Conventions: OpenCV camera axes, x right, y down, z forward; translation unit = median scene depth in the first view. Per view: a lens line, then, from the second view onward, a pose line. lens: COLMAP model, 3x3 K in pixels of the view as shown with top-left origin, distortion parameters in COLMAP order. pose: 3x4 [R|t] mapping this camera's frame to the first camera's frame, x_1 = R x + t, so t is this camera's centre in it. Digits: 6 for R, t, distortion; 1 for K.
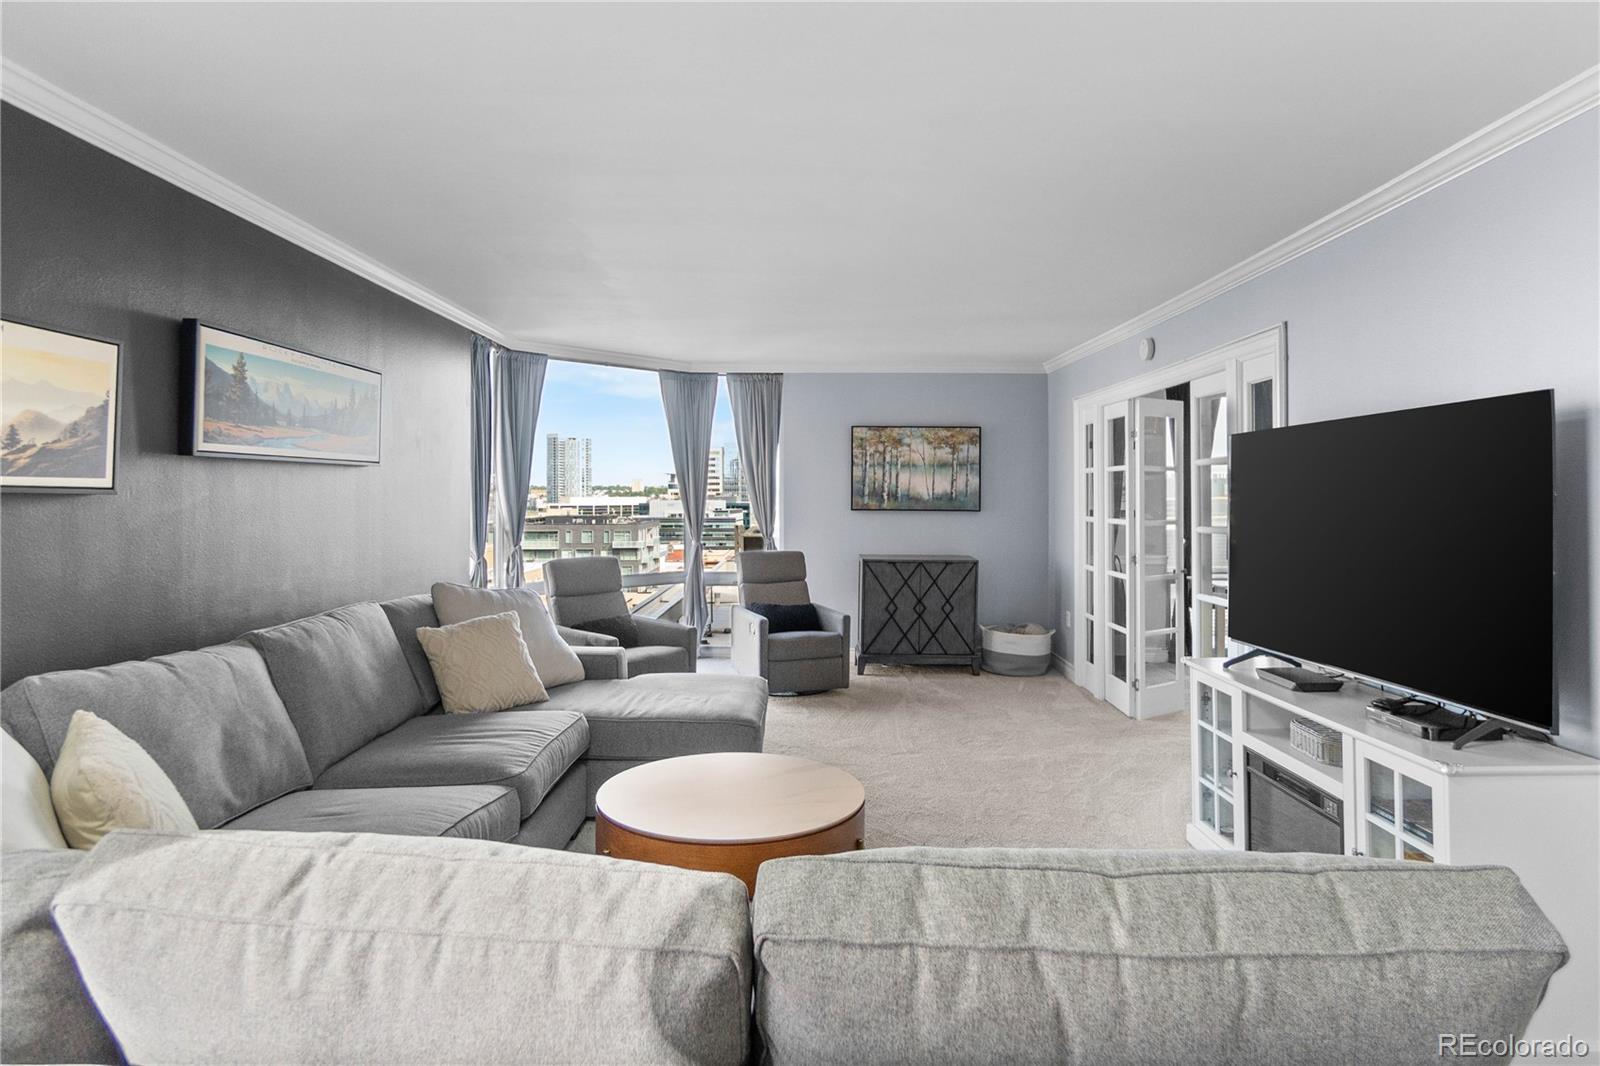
lens RADIAL K [[885.1, 0, 810.5], [0, 885.1, 488.0], [0, 0, 1]] dist [-0.000152, 0.002763]
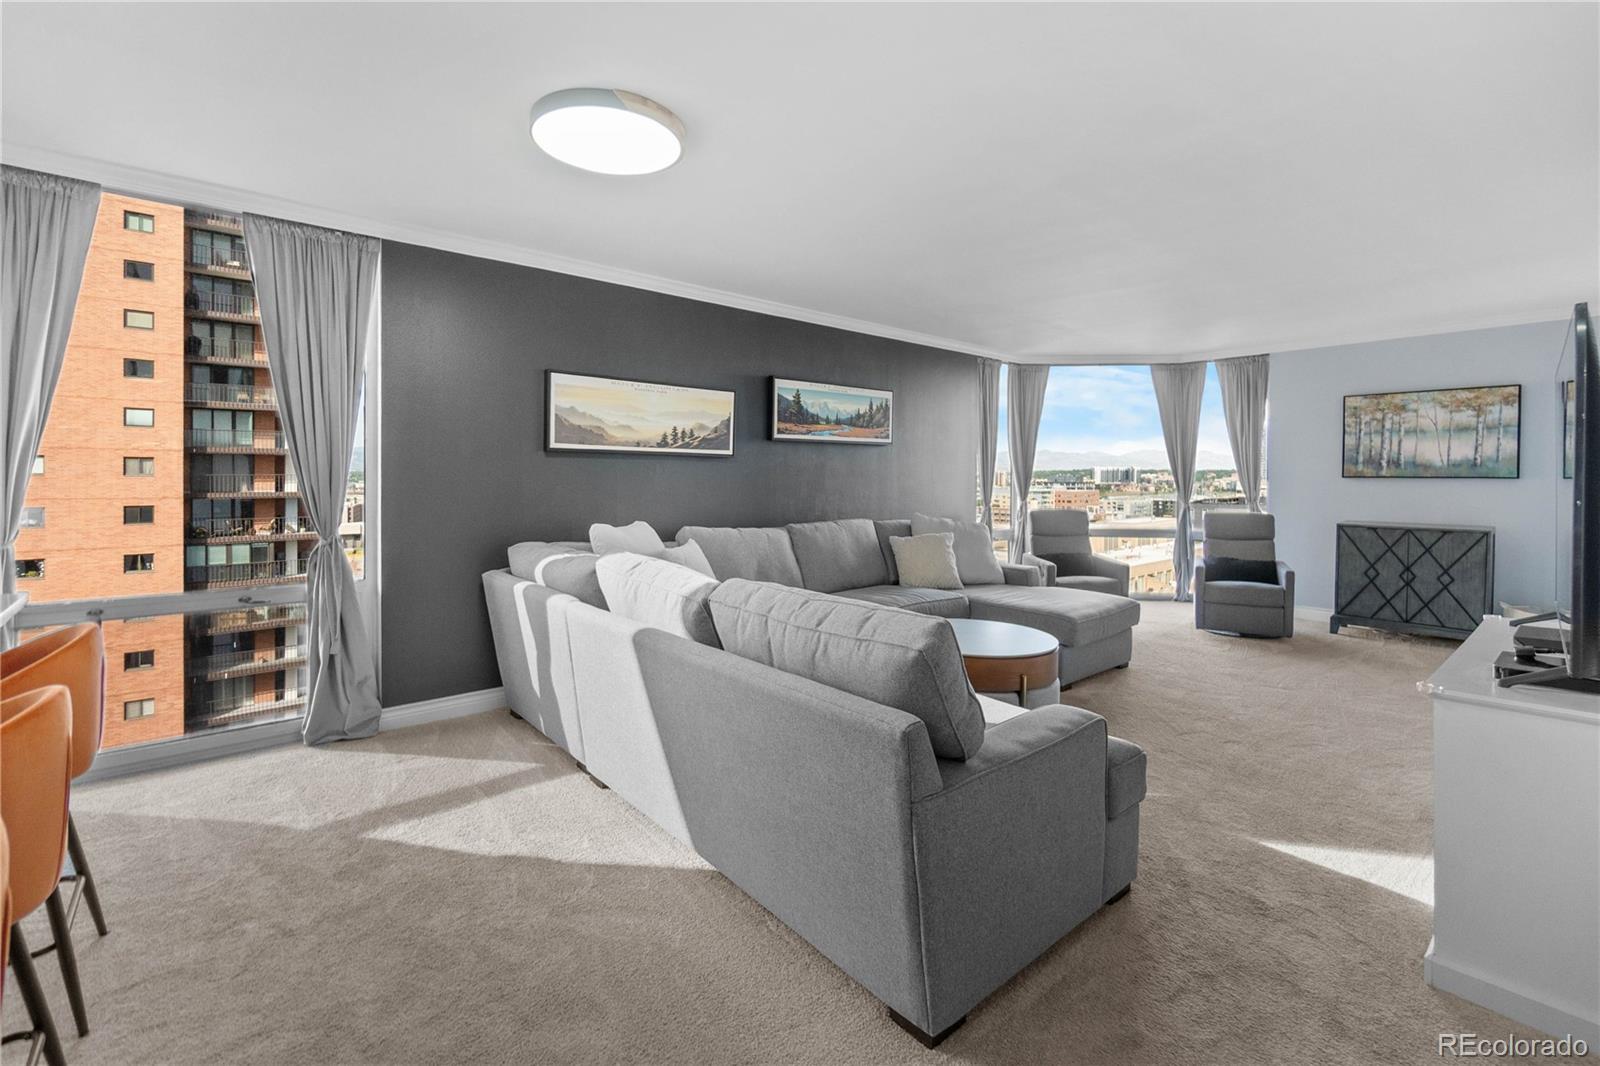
lens RADIAL K [[709.7, 0, 784.9], [0, 709.7, 483.4], [0, 0, 1]] dist [-0.010206, 0.002942]
pose [[0.647669, 0.006608, -0.761894, 0.271442], [0.004462, 0.999912, 0.012465, 0.019967], [0.761909, -0.011473, 0.647582, -0.034559]]
